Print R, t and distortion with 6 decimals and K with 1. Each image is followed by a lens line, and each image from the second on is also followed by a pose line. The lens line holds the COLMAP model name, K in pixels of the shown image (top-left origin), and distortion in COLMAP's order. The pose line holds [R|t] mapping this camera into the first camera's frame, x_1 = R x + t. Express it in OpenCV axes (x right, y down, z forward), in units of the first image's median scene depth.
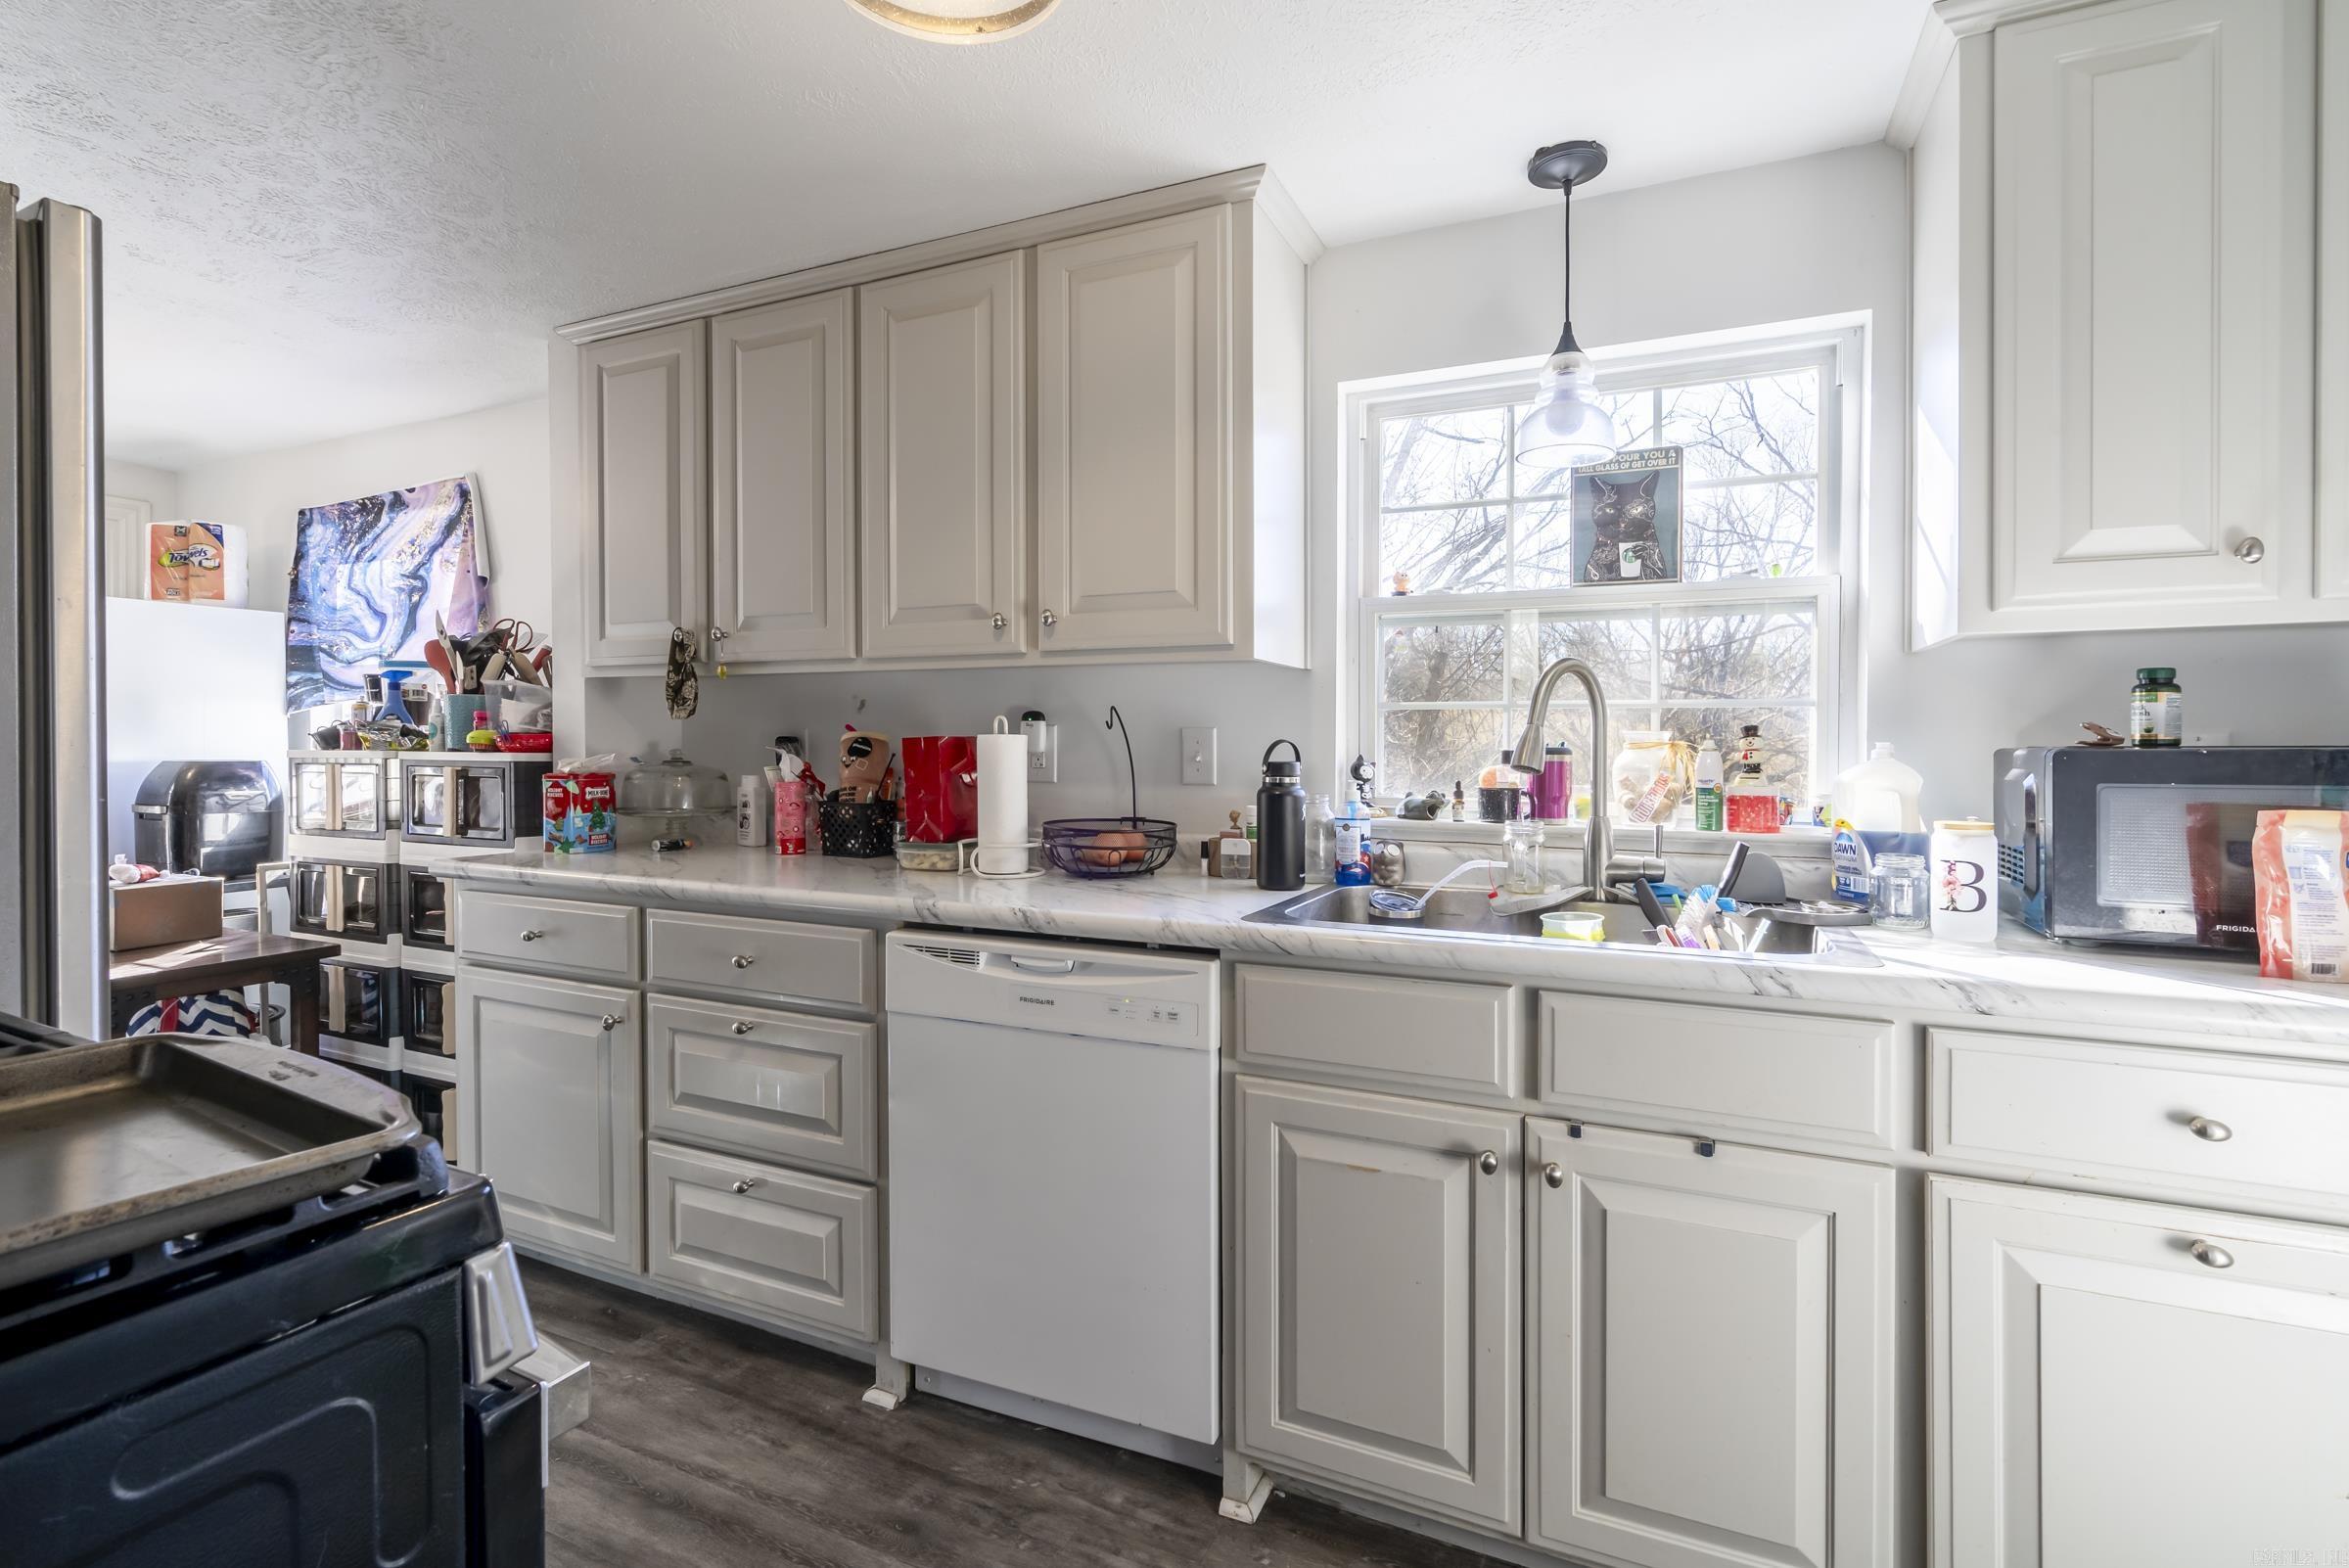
lens RADIAL K [[1057.8, 0, 1180.2], [0, 1057.8, 760.6], [0, 0, 1]] dist [0.011410, 0.000083]
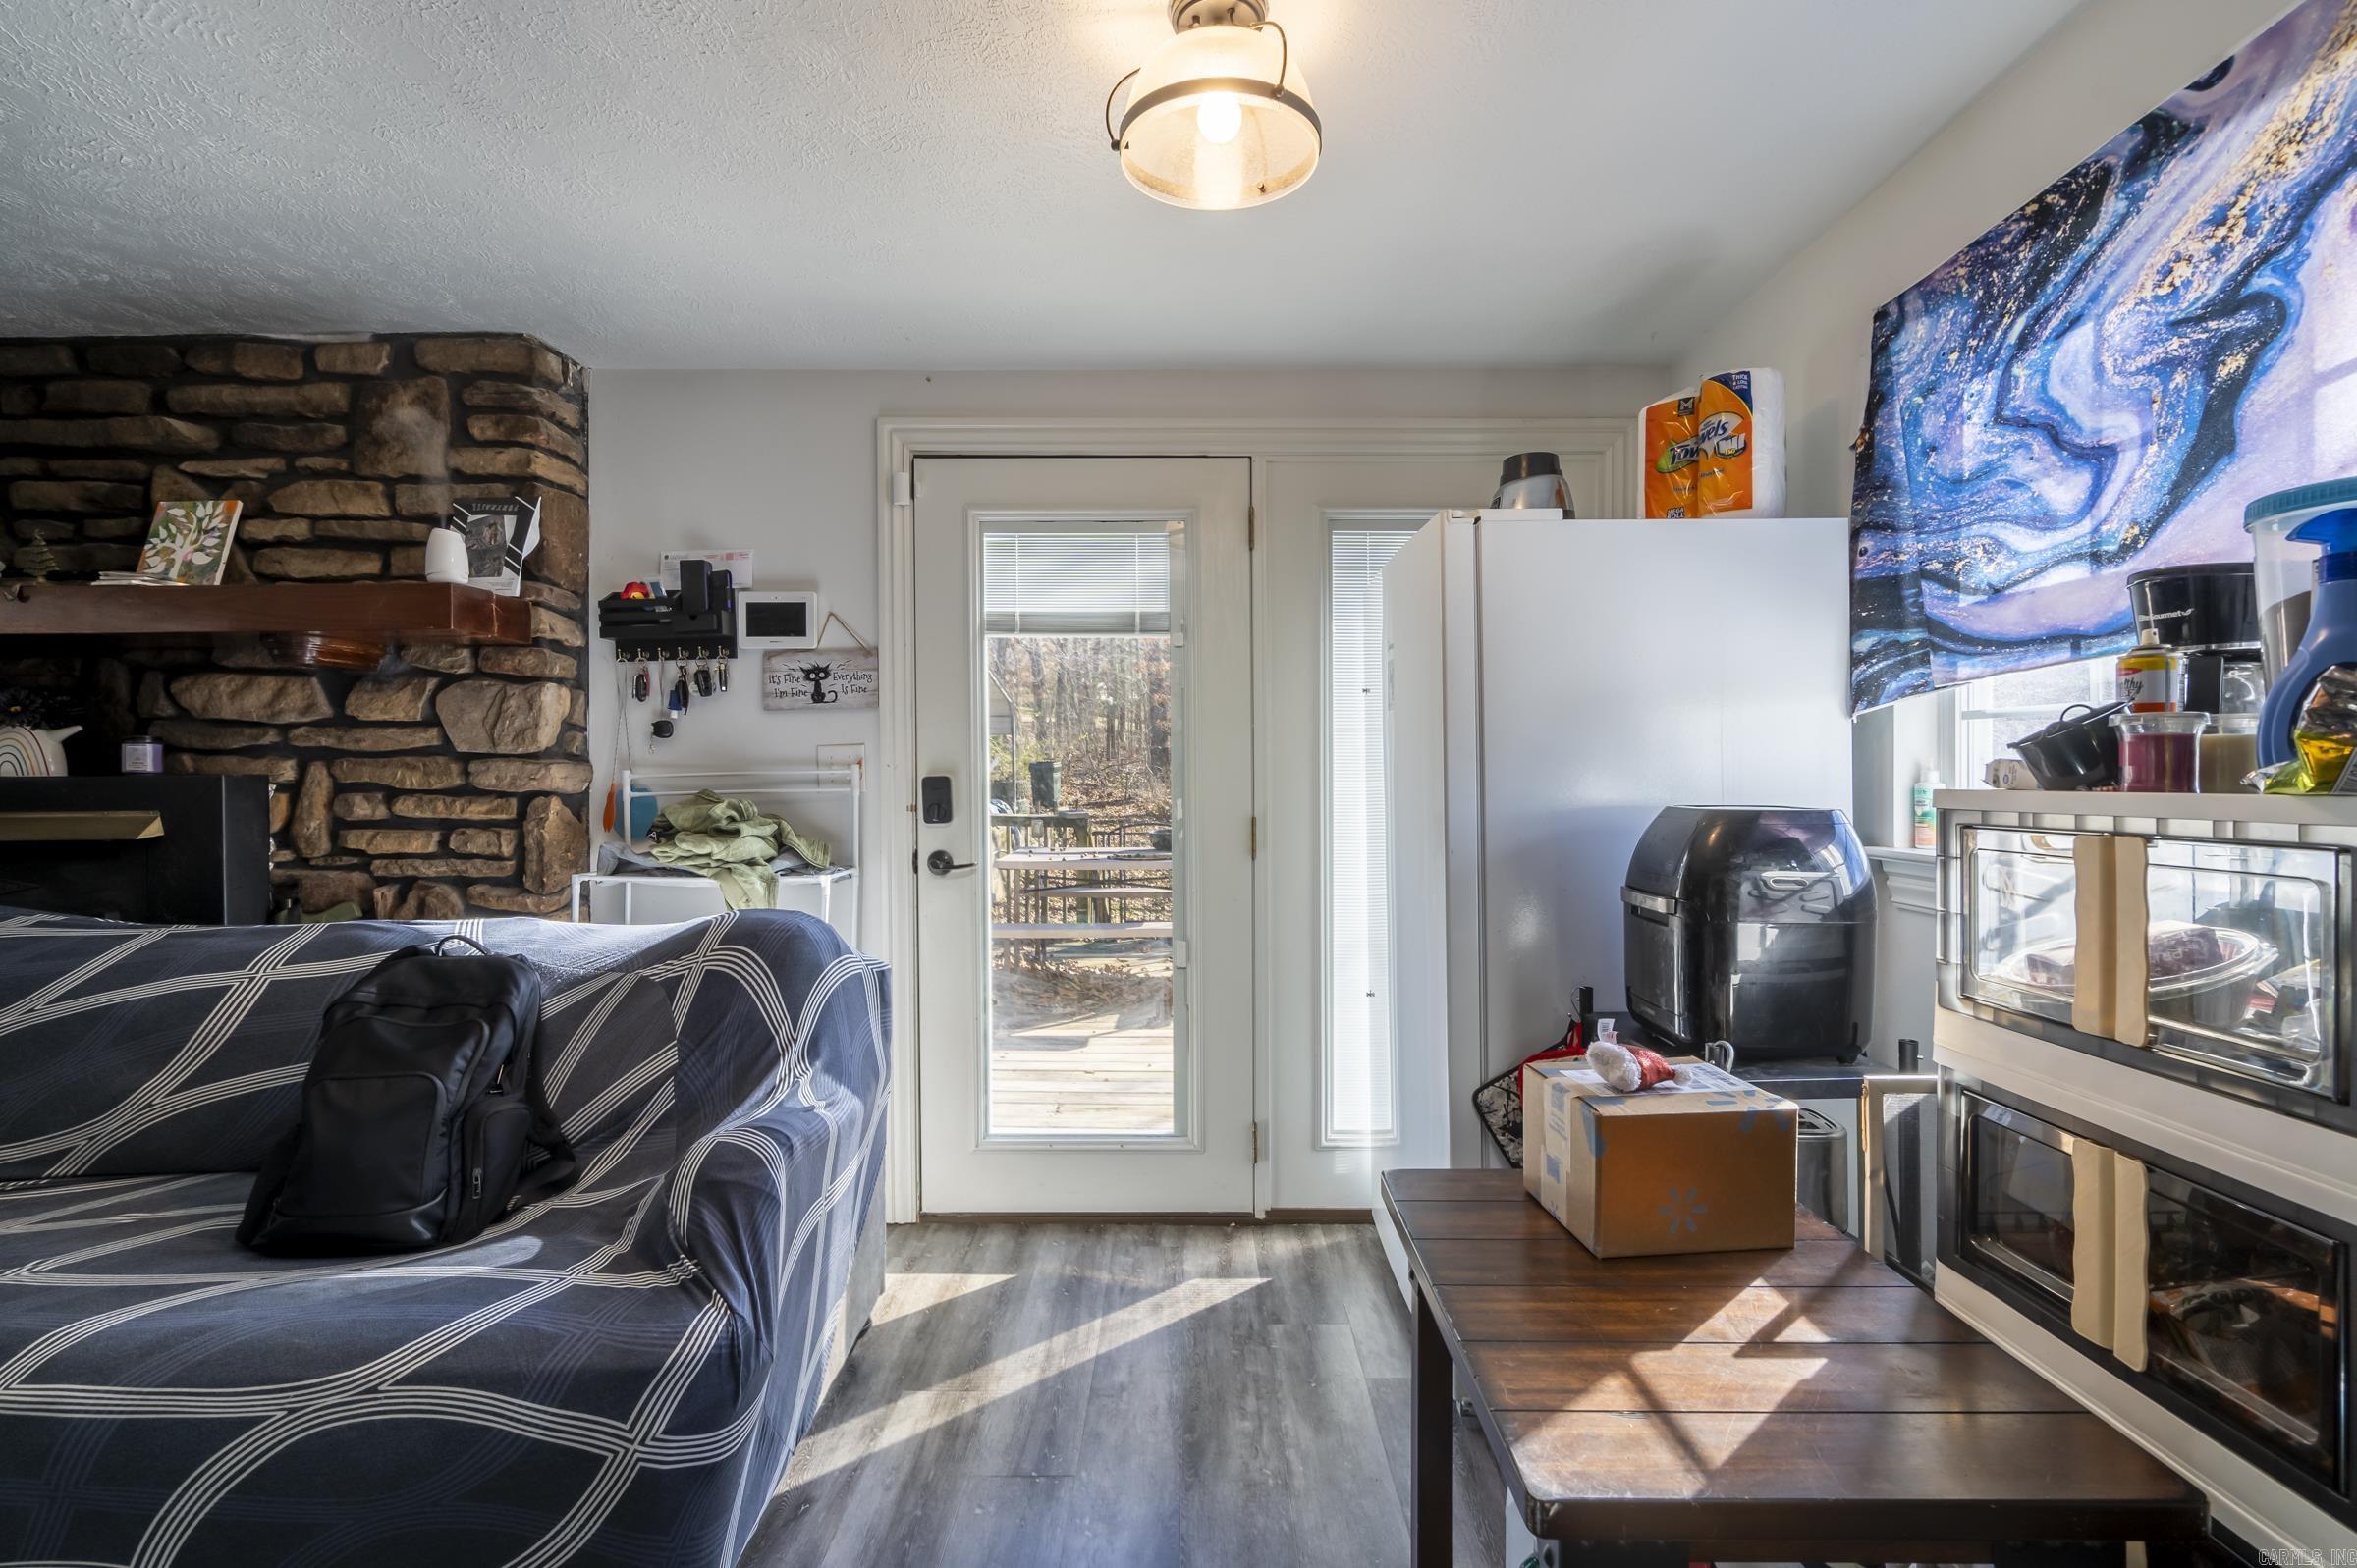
lens RADIAL K [[1064.3, 0, 1178.5], [0, 1064.3, 784.0], [0, 0, 1]] dist [-0.000025, 0.000094]
pose [[0.407682, 0.001280, -0.913123, -0.522000], [-0.010264, 0.999942, -0.003181, -0.006645], [0.913066, 0.010669, 0.407672, 0.517764]]
